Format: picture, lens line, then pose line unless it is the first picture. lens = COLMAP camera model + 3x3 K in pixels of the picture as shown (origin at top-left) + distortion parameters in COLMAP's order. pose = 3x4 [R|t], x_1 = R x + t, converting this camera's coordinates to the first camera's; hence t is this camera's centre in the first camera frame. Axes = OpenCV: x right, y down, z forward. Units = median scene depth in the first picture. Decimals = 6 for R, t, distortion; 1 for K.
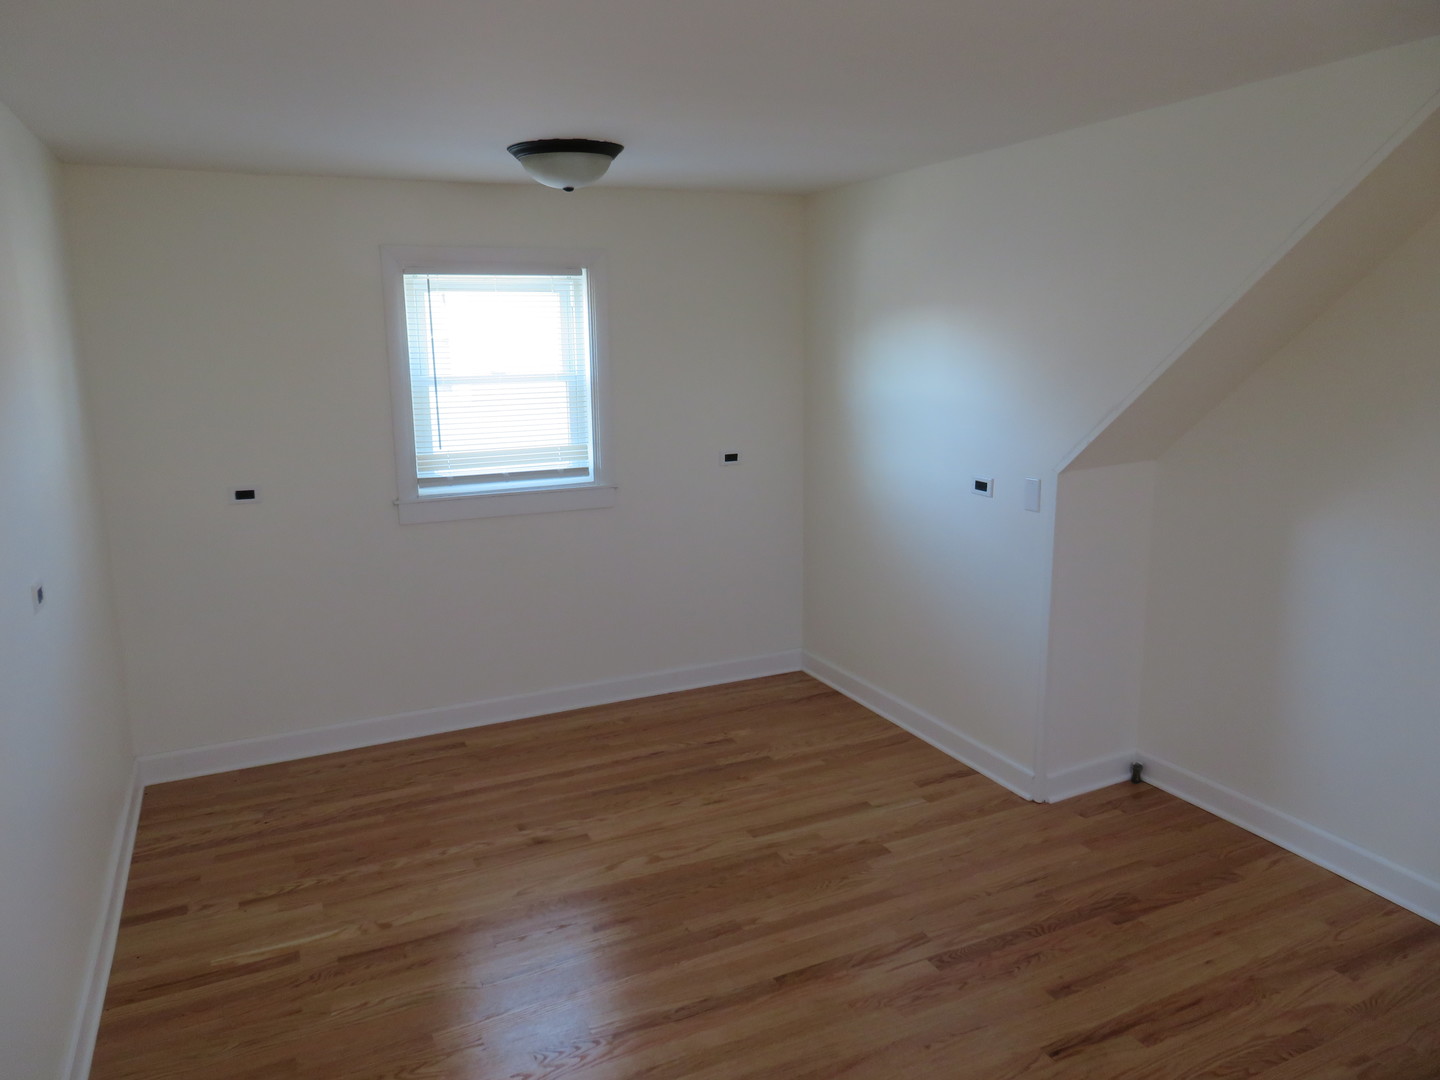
lens RADIAL K [[1027.8, 0, 726.8], [0, 1027.8, 535.4], [0, 0, 1]] dist [-0.017498, 0.022272]
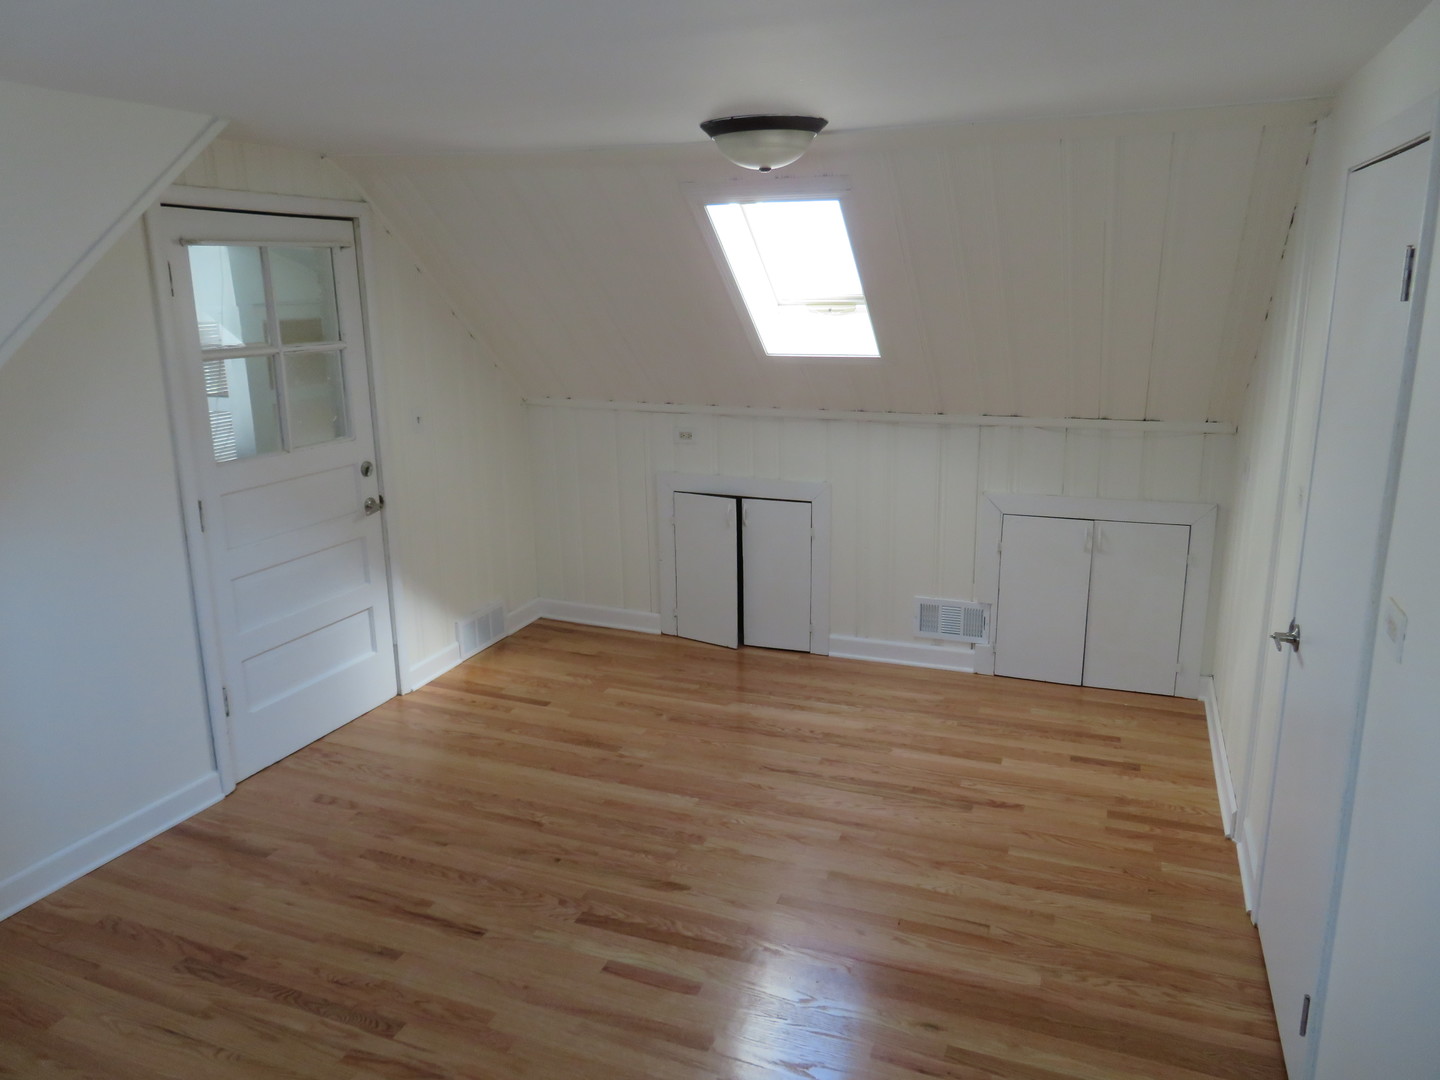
lens RADIAL K [[1027.8, 0, 715.2], [0, 1027.8, 537.9], [0, 0, 1]] dist [-0.017498, 0.022272]
pose [[-0.682445, -0.149120, 0.715564, -0.429485], [0.160846, 0.924334, 0.346028, -0.195182], [-0.713020, 0.351241, -0.606821, 0.870760]]
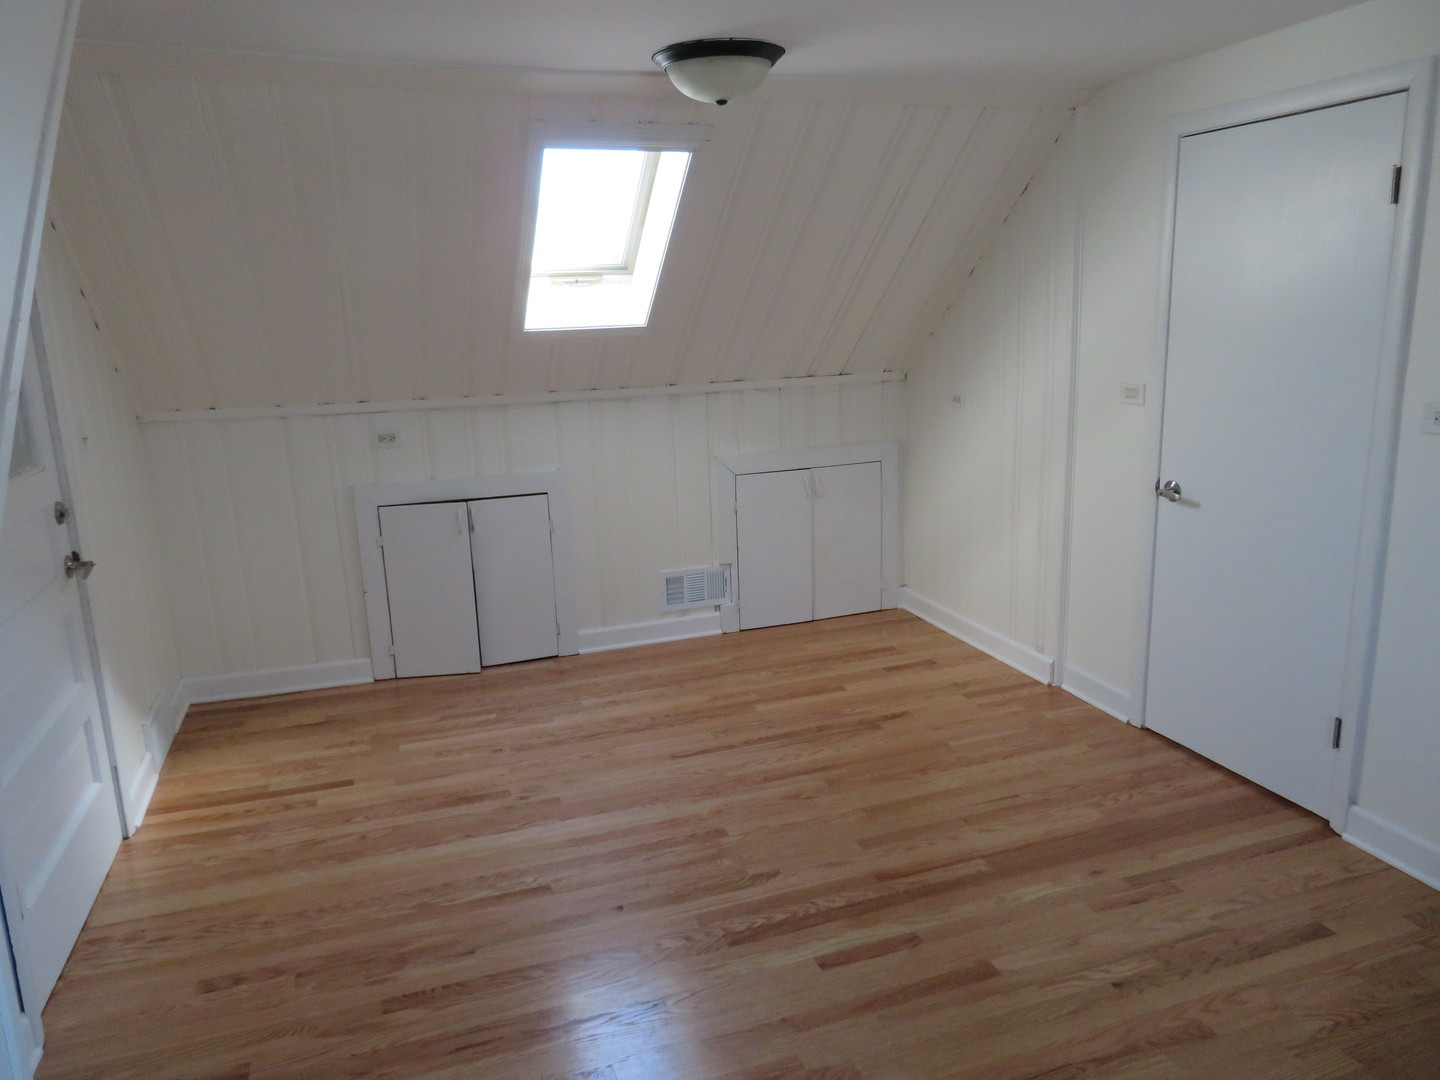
lens RADIAL K [[1027.8, 0, 730.8], [0, 1027.8, 533.4], [0, 0, 1]] dist [-0.017498, 0.022272]
pose [[-0.993549, 0.027968, 0.109904, 0.080608], [0.069203, 0.917284, 0.392174, -0.182708], [-0.089845, 0.397249, -0.913302, 1.082531]]
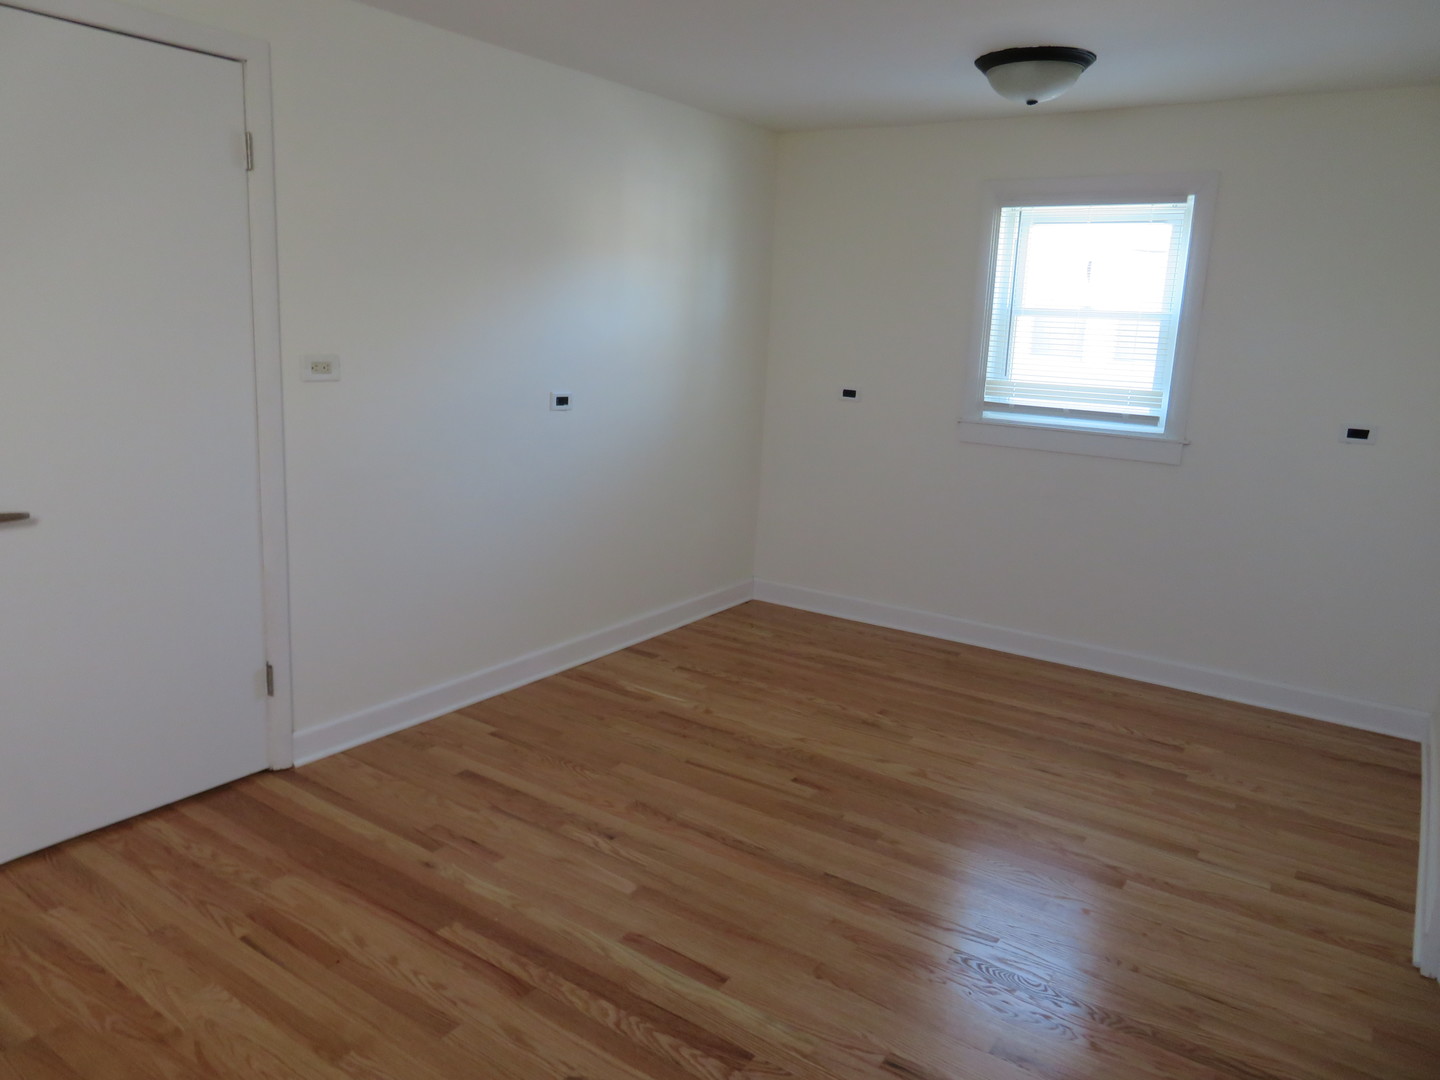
lens RADIAL K [[1027.8, 0, 712.2], [0, 1027.8, 535.2], [0, 0, 1]] dist [-0.017498, 0.022272]
pose [[0.493945, 0.214778, -0.842549, 0.542417], [-0.213131, 0.969357, 0.122155, 0.010287], [0.842967, 0.119235, 0.524585, 0.243961]]
